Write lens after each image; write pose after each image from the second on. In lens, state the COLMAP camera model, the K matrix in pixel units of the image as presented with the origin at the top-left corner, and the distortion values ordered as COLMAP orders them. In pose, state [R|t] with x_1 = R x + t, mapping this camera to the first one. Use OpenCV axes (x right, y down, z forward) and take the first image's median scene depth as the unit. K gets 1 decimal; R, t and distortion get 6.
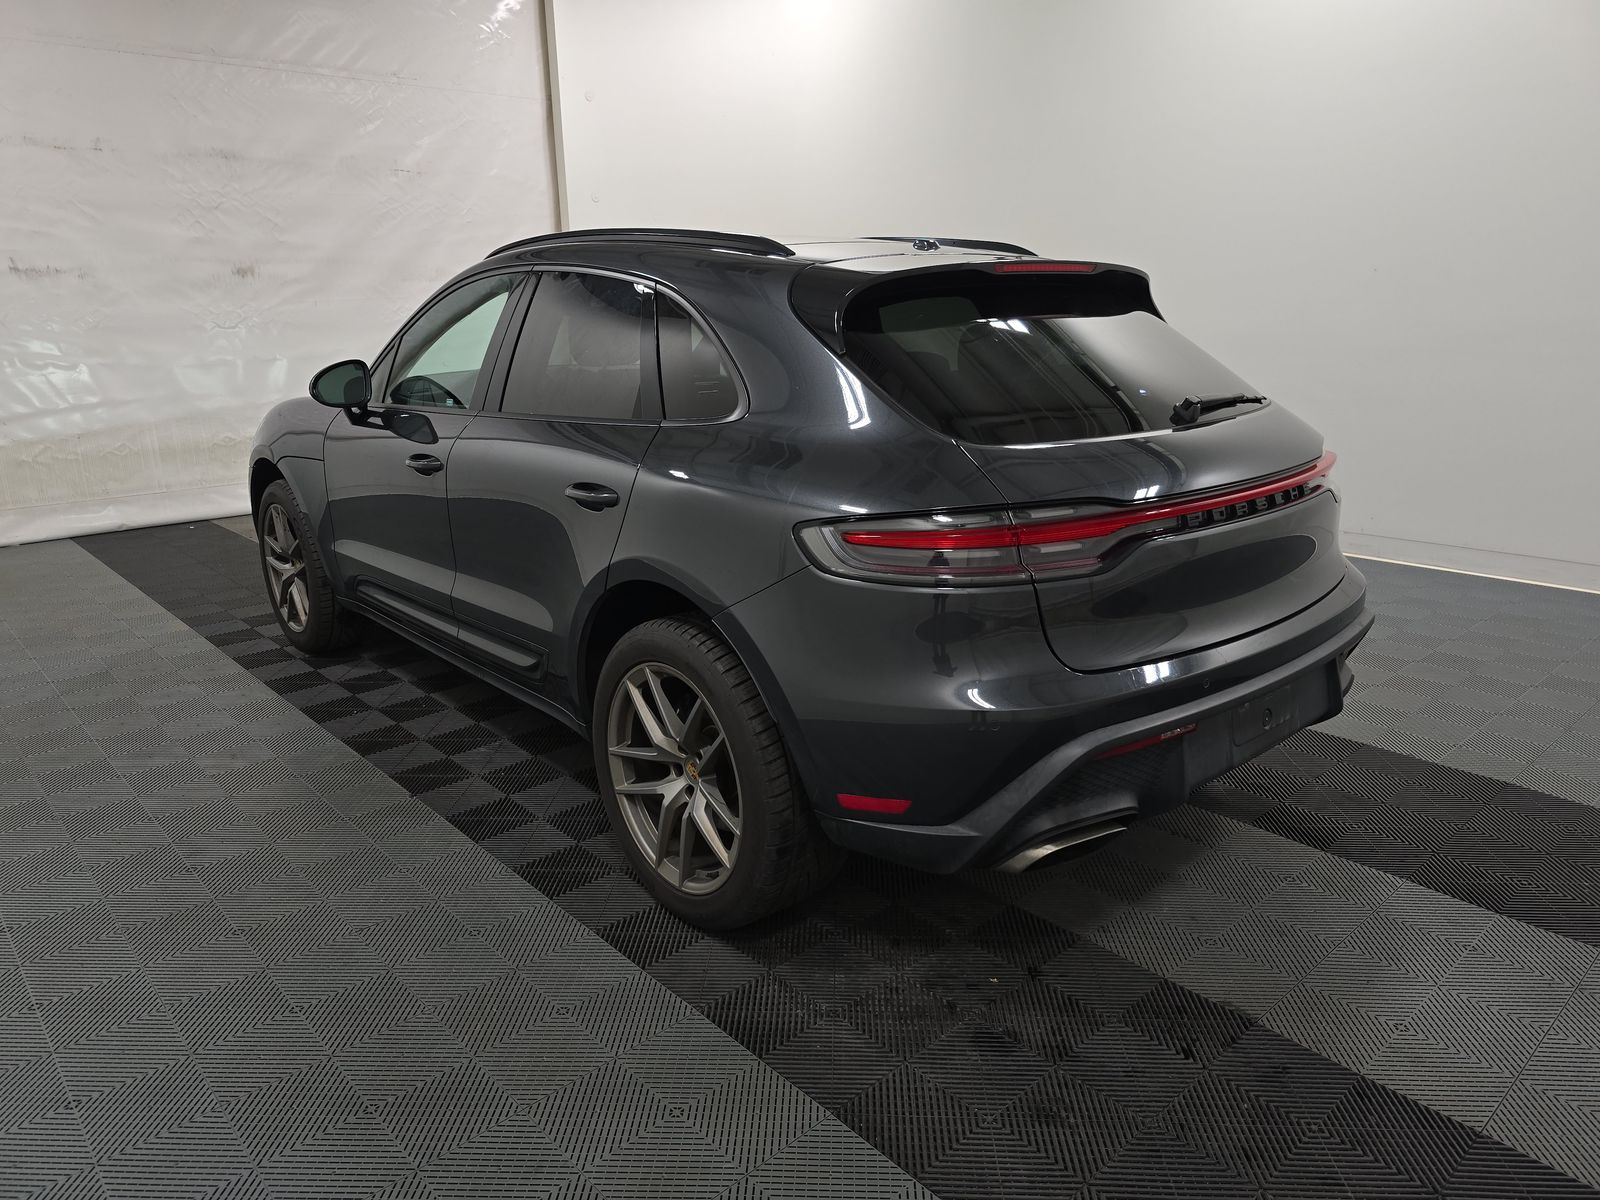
lens RADIAL K [[1089.3, 0, 800.0], [0, 1089.3, 600.0], [0, 0, 1]] dist [0.035325, -0.000917]
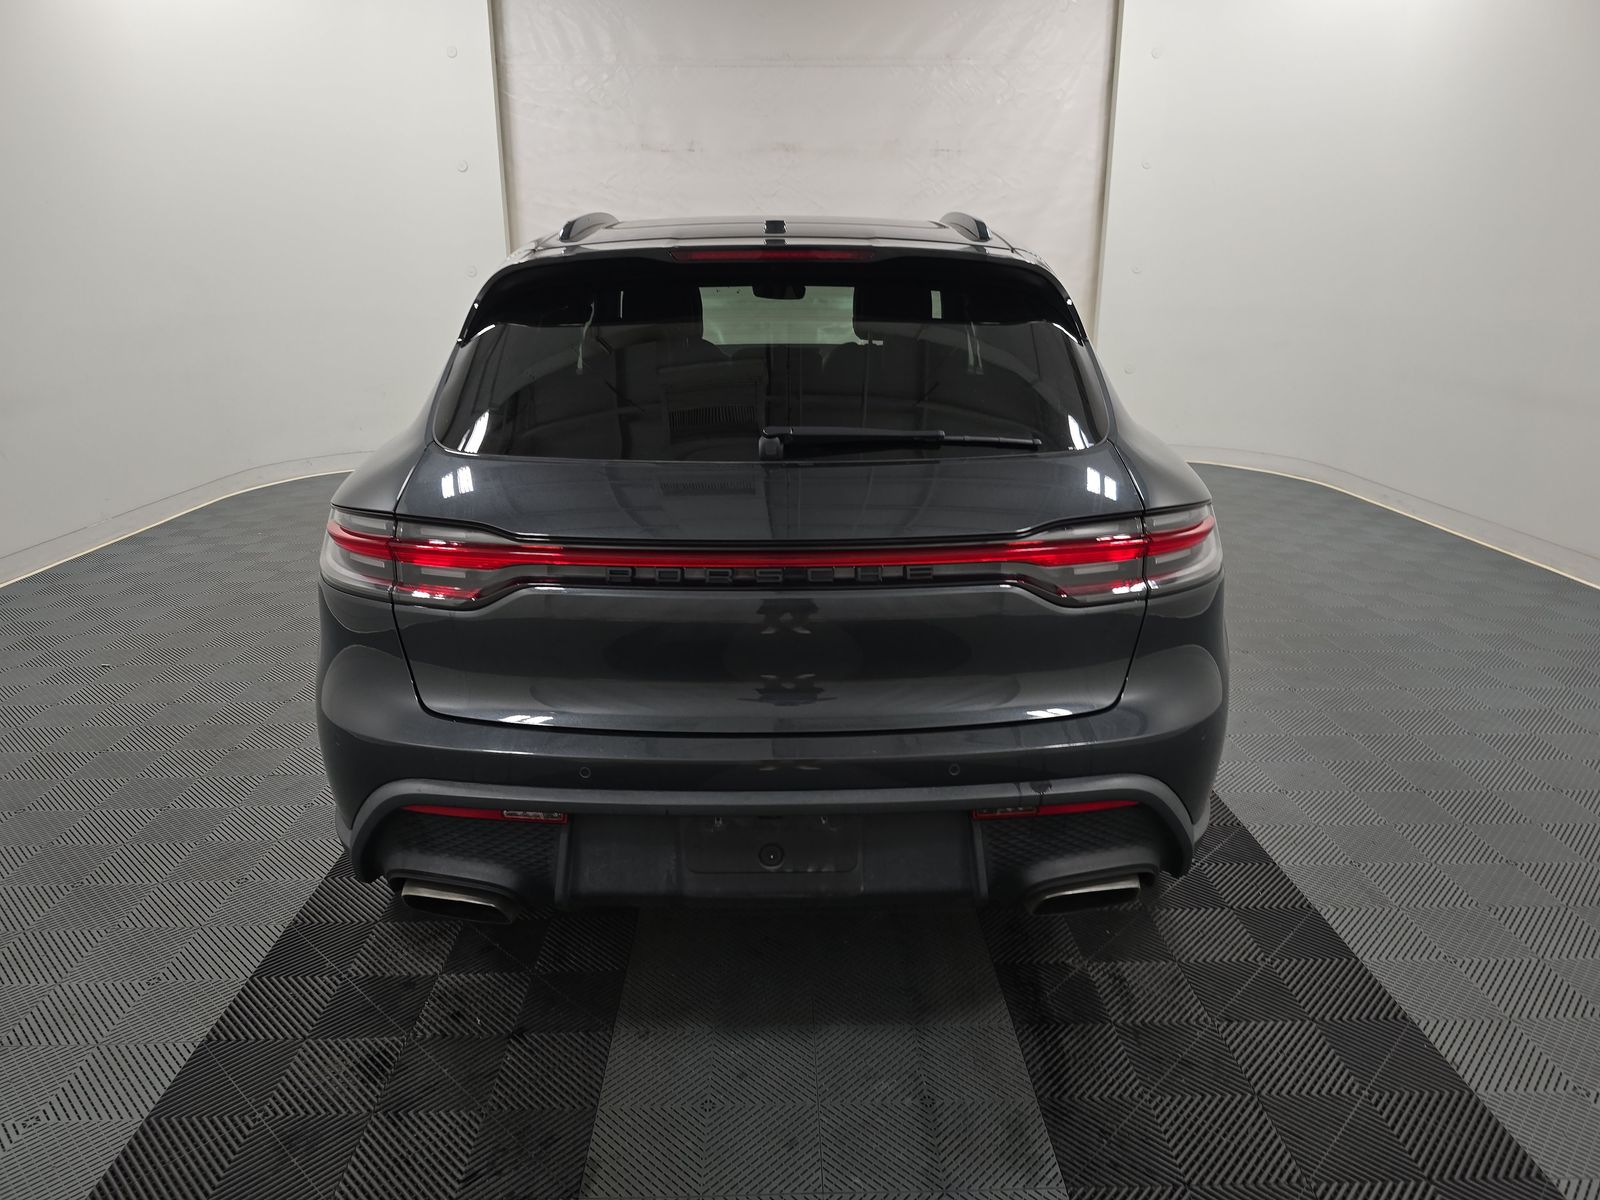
lens RADIAL K [[1089.3, 0, 800.0], [0, 1089.3, 600.0], [0, 0, 1]] dist [0.035325, -0.000917]
pose [[0.757001, 0.204815, -0.620484, 0.807156], [-0.189196, 0.977631, 0.091883, -0.130024], [0.625424, 0.047838, 0.778817, 0.376937]]
